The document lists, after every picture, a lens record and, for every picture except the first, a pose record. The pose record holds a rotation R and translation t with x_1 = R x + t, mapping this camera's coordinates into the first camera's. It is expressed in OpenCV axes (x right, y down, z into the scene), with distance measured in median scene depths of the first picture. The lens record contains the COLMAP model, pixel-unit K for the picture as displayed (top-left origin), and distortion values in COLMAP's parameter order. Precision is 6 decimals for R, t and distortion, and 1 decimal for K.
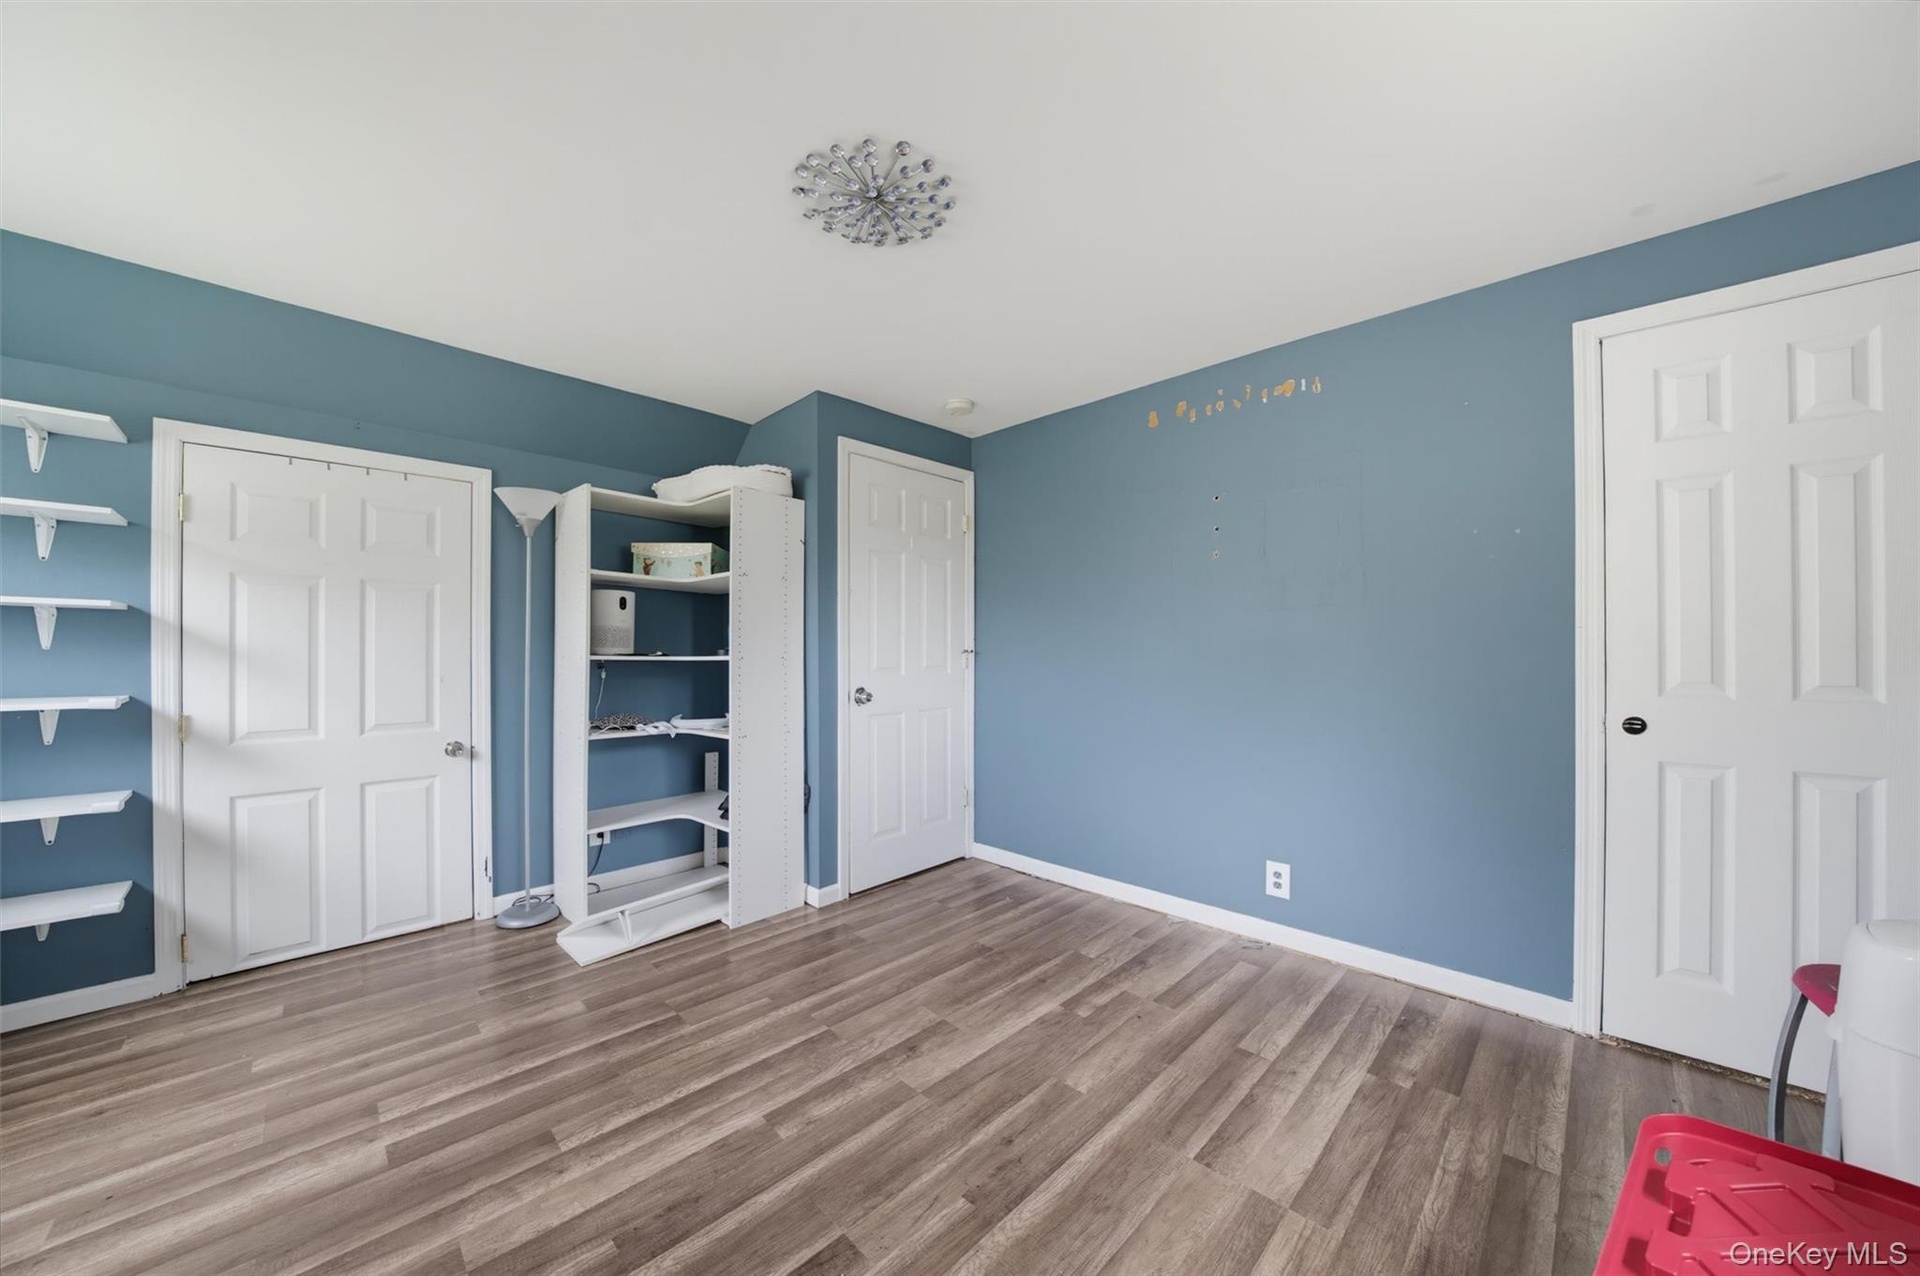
lens RADIAL K [[666.0, 0, 962.8], [0, 666.0, 631.8], [0, 0, 1]] dist [-0.027667, 0.003284]
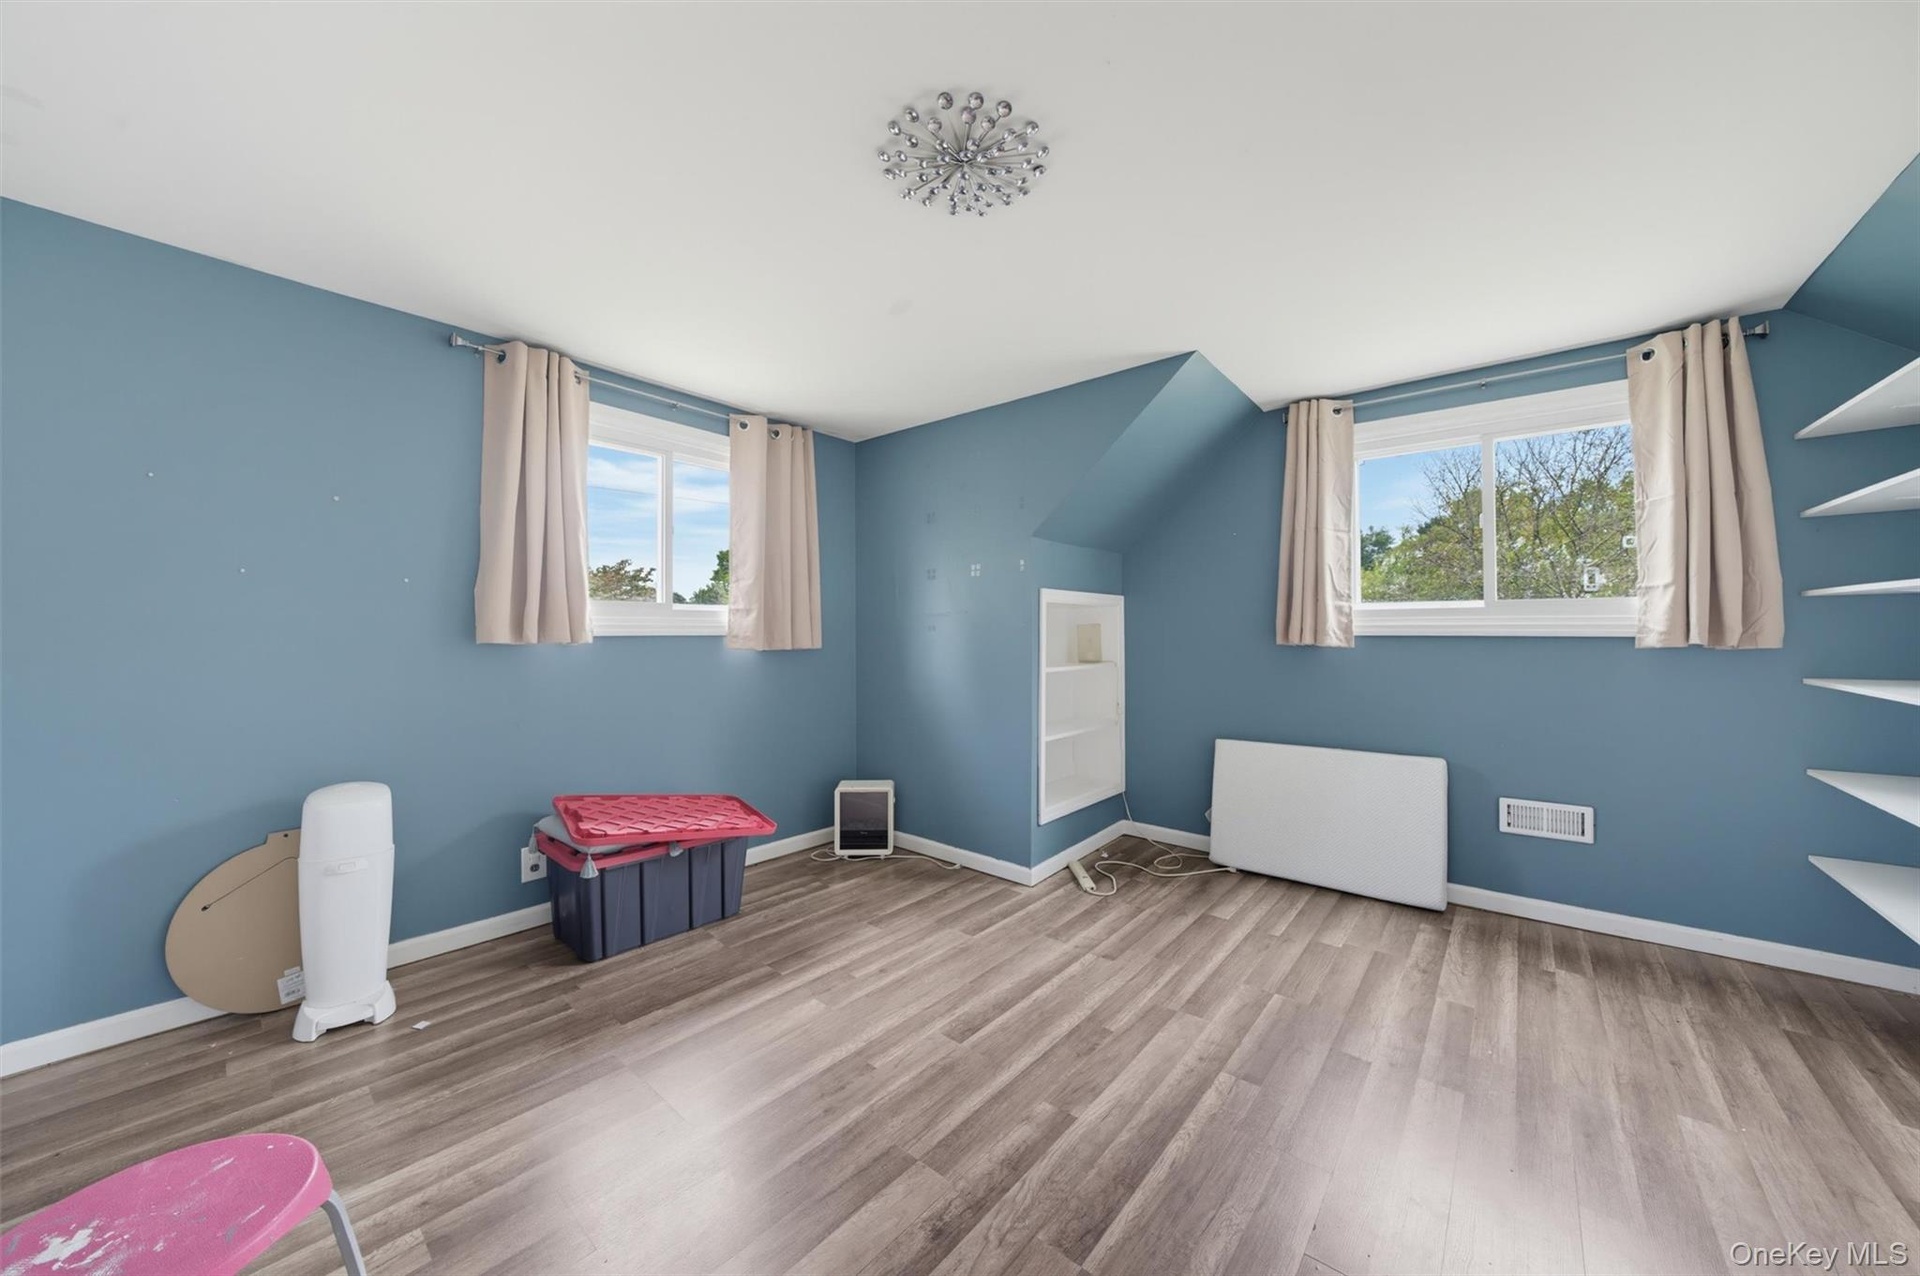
lens RADIAL K [[666.0, 0, 962.8], [0, 666.0, 631.8], [0, 0, 1]] dist [-0.027667, 0.003284]
pose [[-0.996978, 0.001744, -0.077662, -0.060781], [0.004186, 0.999501, -0.031296, 0.047561], [0.077568, -0.031526, -0.996488, 1.972230]]
